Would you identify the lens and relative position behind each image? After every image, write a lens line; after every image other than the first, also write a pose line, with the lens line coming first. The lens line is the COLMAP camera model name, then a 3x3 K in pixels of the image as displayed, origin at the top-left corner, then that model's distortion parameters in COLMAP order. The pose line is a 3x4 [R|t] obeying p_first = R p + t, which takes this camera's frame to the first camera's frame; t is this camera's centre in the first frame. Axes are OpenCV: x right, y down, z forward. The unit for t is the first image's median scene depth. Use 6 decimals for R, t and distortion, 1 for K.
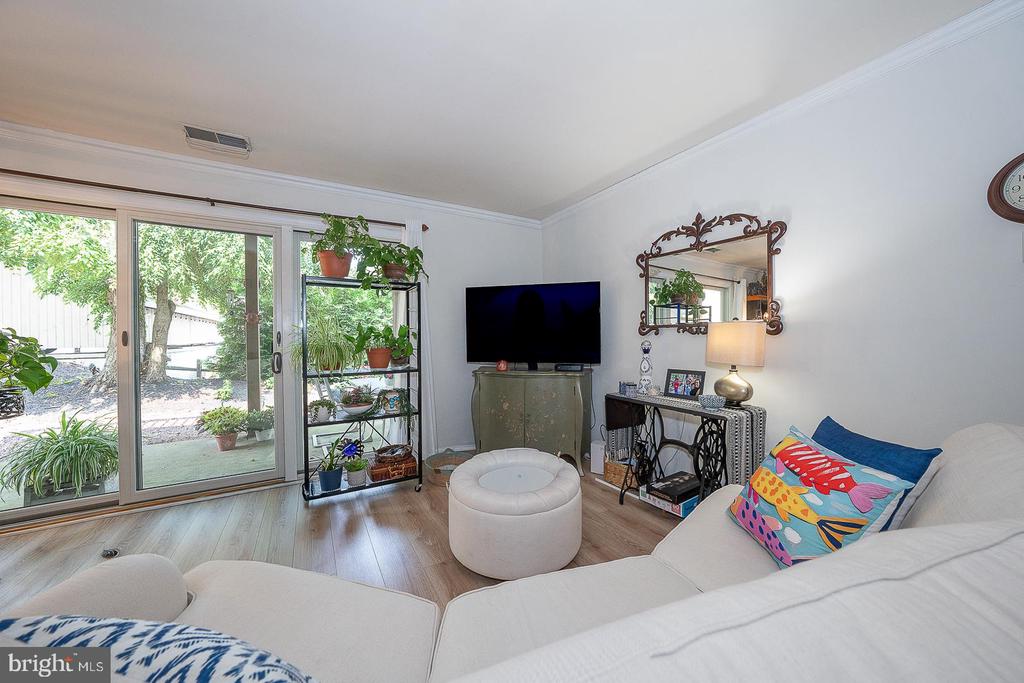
lens RADIAL K [[350.5, 0, 511.3], [0, 350.5, 337.7], [0, 0, 1]] dist [-0.024549, 0.000062]
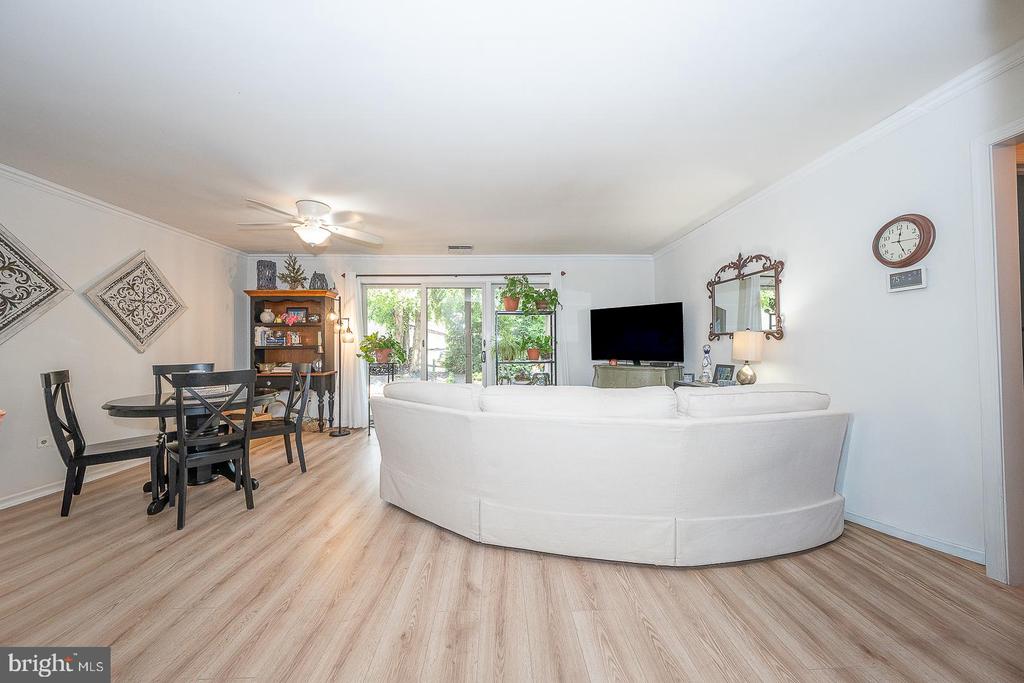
lens RADIAL K [[350.5, 0, 511.3], [0, 350.5, 337.7], [0, 0, 1]] dist [-0.024549, 0.000062]
pose [[0.880846, -0.009526, -0.473307, 0.348664], [-0.000885, 0.999763, -0.021769, 0.011753], [0.473402, 0.019594, 0.880629, -0.594173]]
